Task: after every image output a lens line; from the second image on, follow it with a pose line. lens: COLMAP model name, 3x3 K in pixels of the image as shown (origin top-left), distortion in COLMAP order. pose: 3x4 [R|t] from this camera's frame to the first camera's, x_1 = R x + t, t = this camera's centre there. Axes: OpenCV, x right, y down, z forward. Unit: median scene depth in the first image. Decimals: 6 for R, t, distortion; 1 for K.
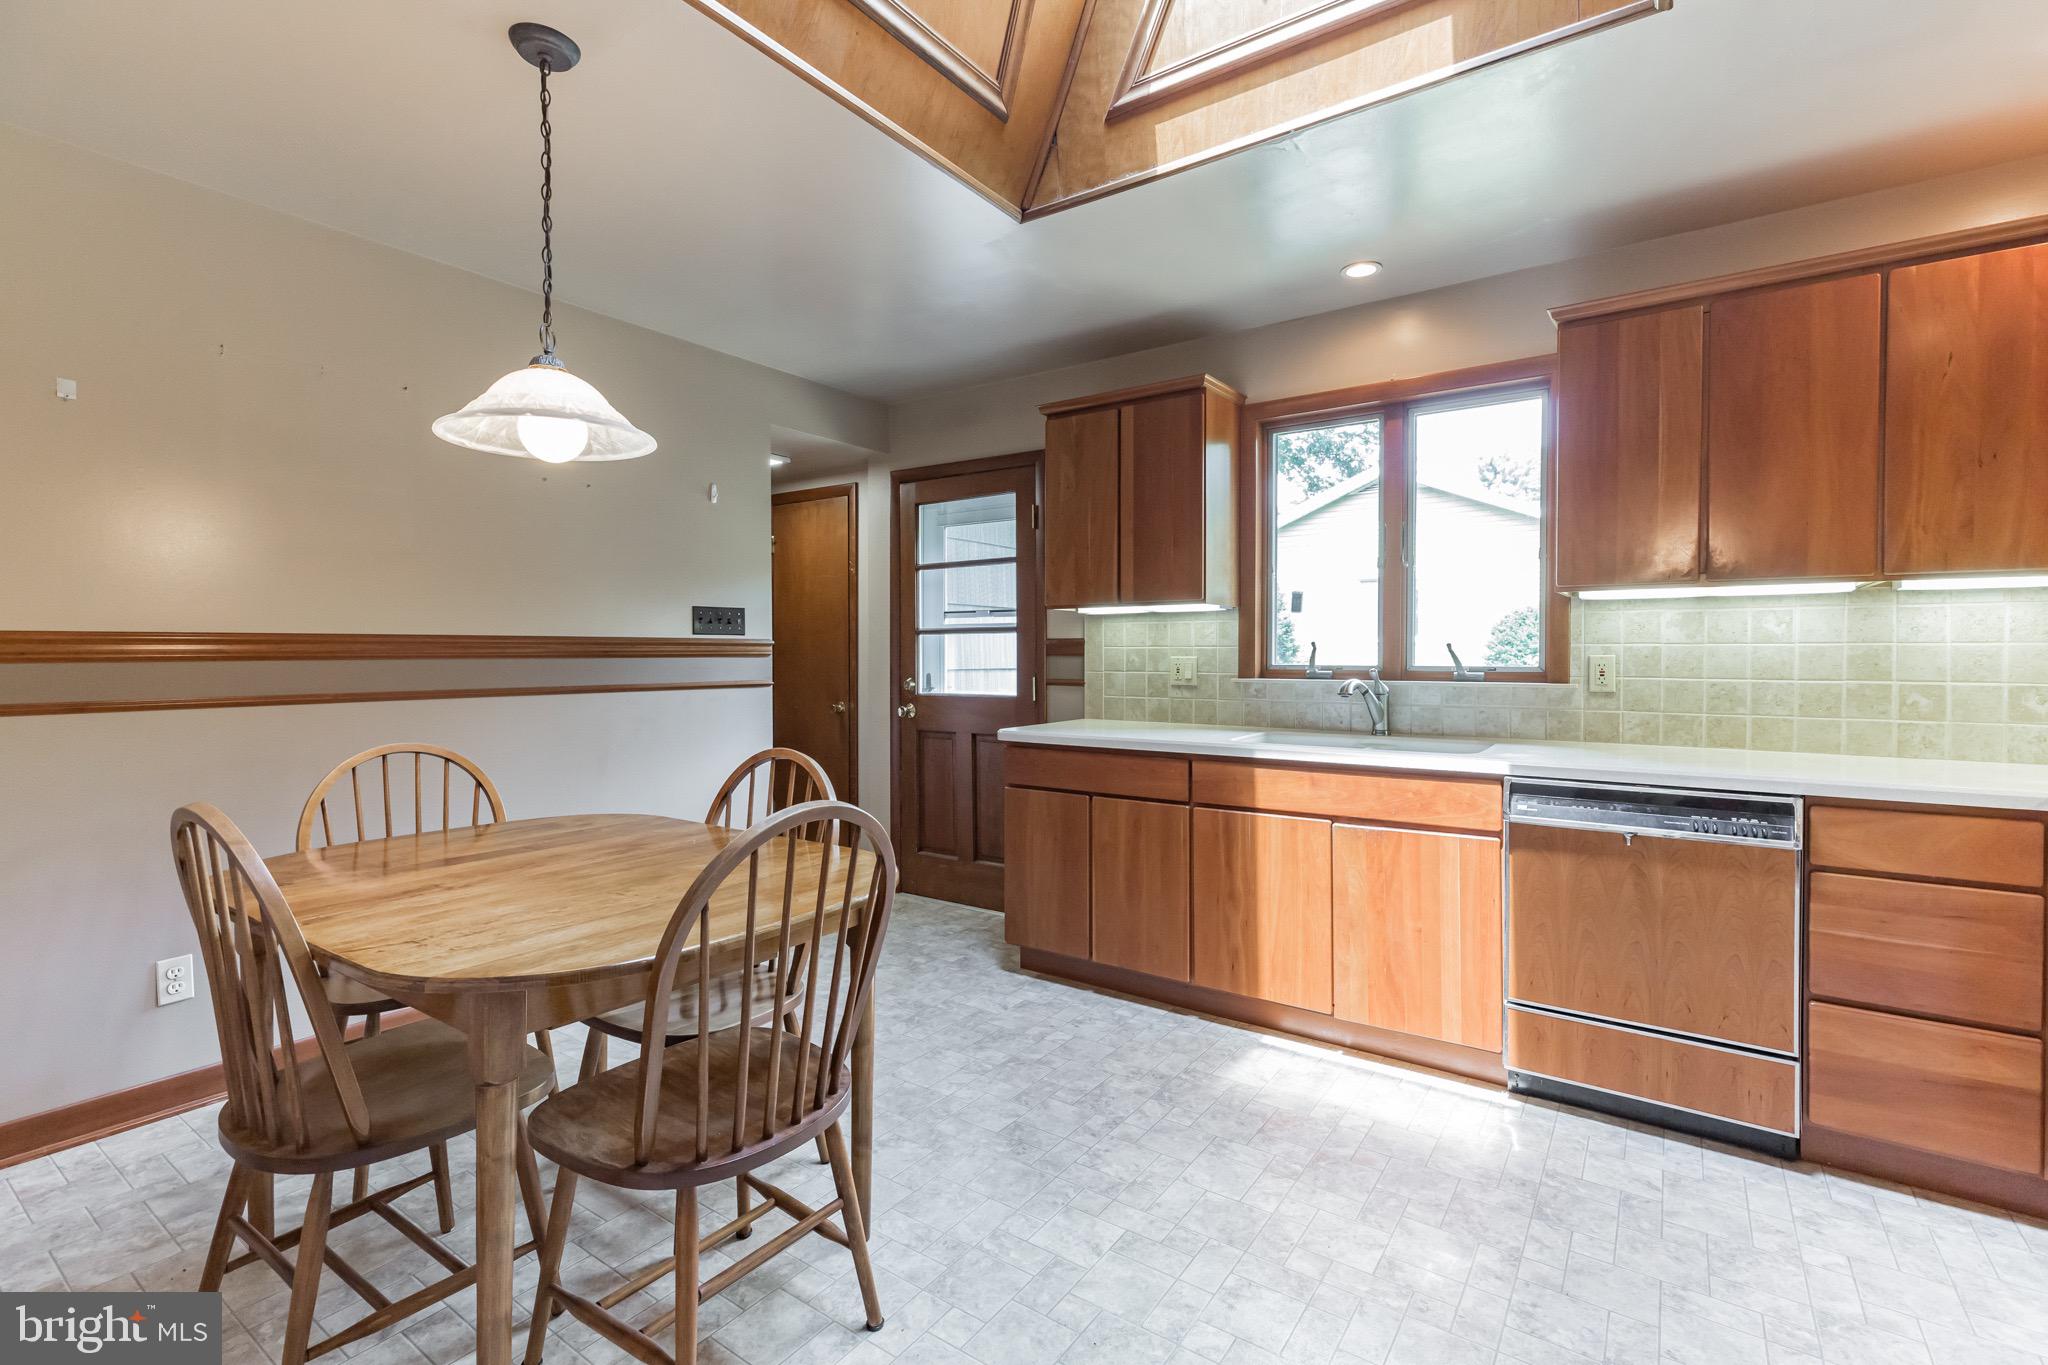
lens RADIAL K [[924.1, 0, 1056.4], [0, 924.1, 665.5], [0, 0, 1]] dist [0.002416, 0.000425]
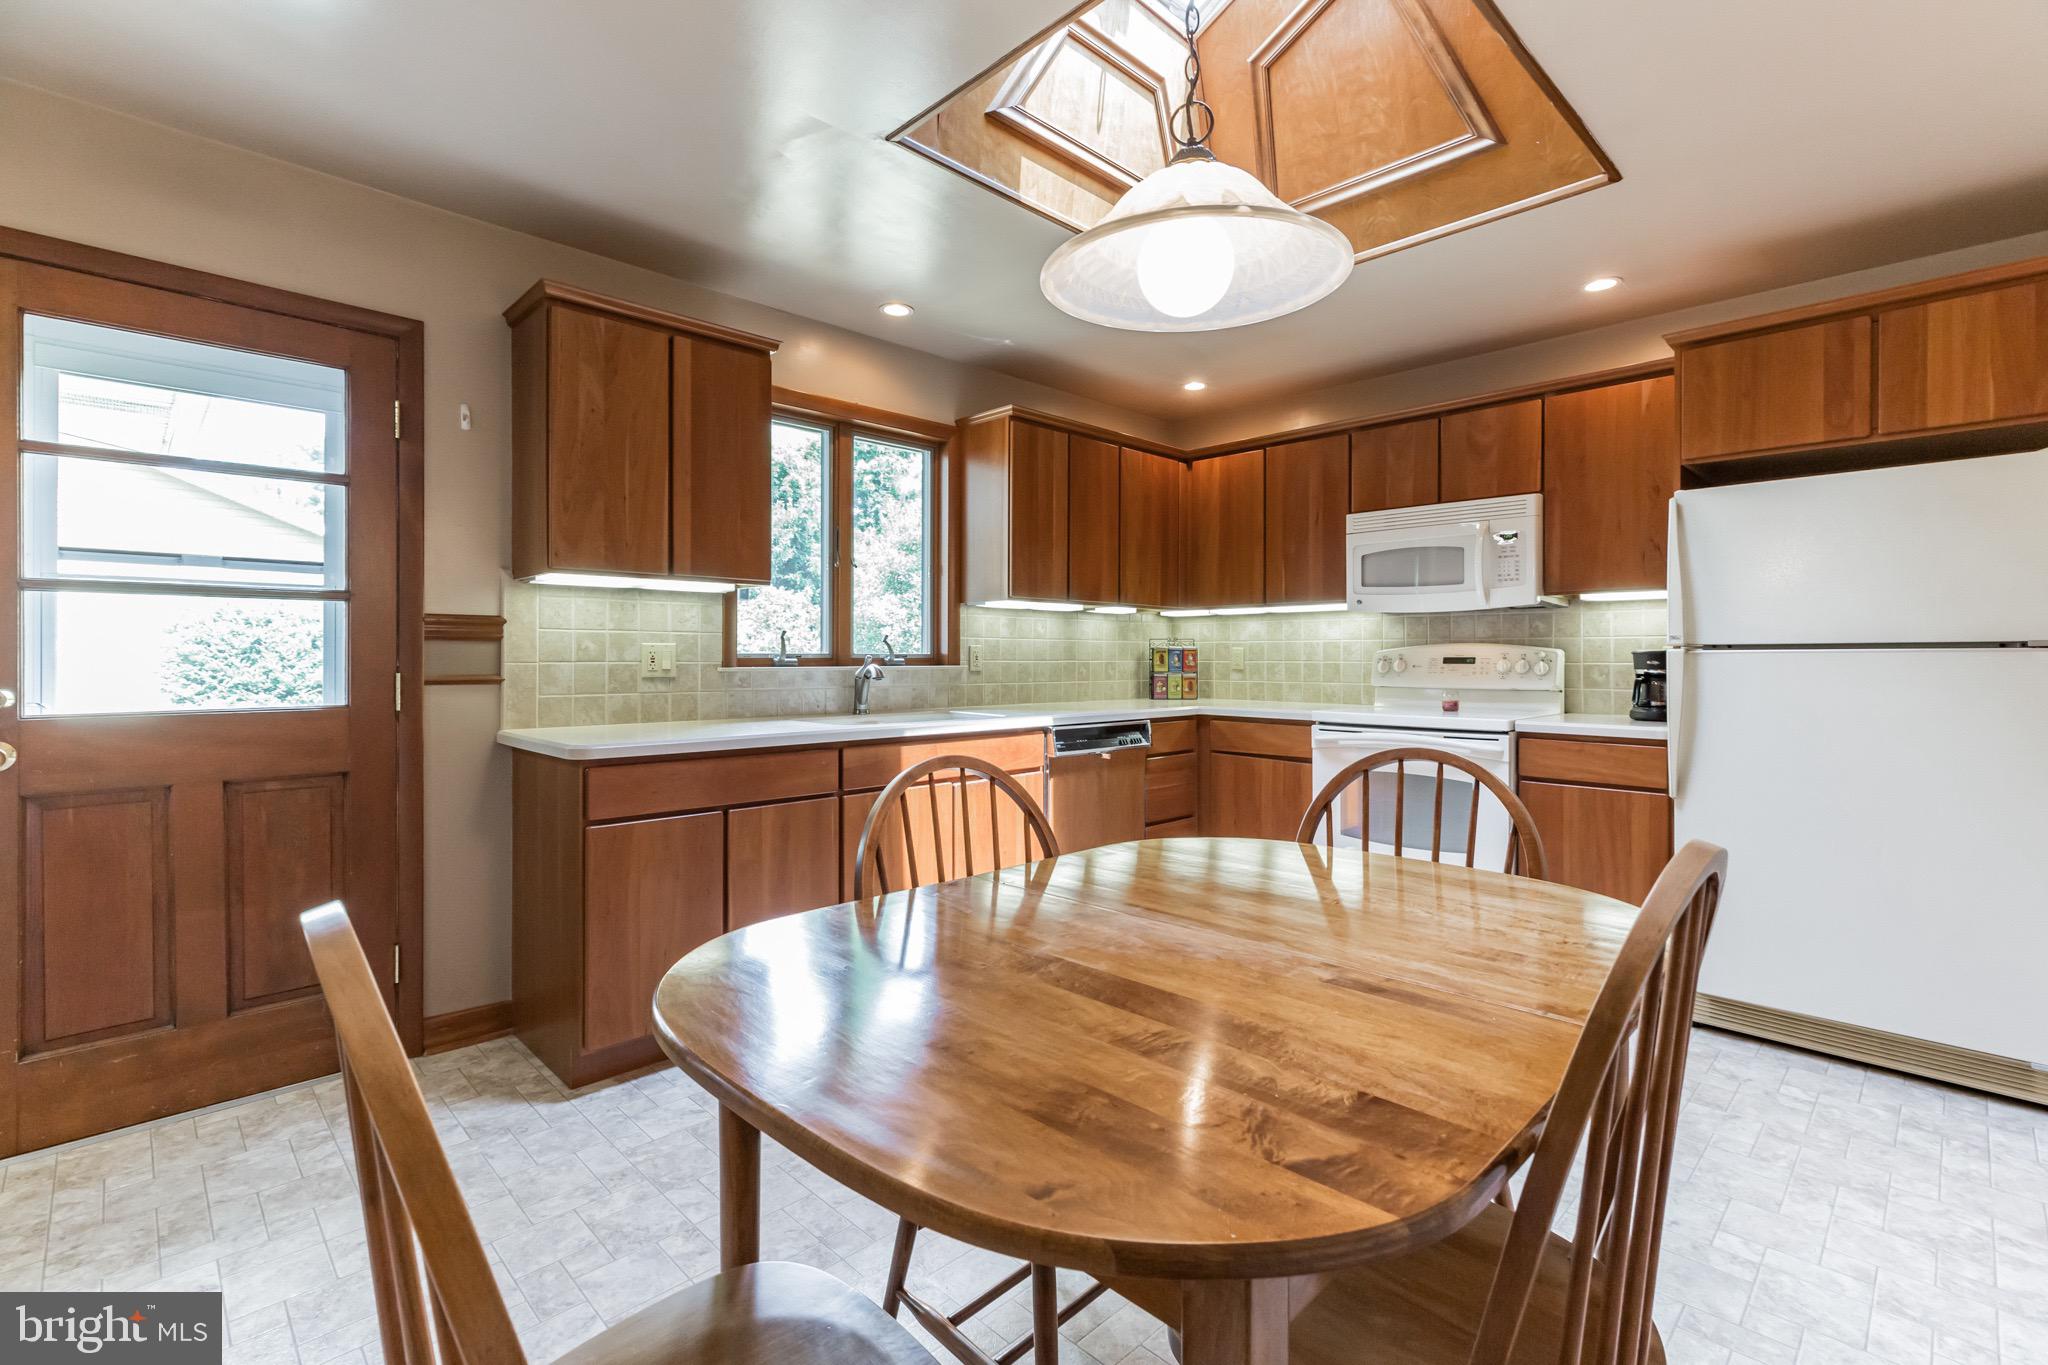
lens RADIAL K [[909.2, 0, 1027.0], [0, 909.2, 657.9], [0, 0, 1]] dist [0.003284, 0.000045]
pose [[0.200626, 0.001207, 0.979667, -0.645798], [0.014983, 0.999878, -0.004300, 0.013022], [-0.979553, 0.015541, 0.200584, 0.533469]]
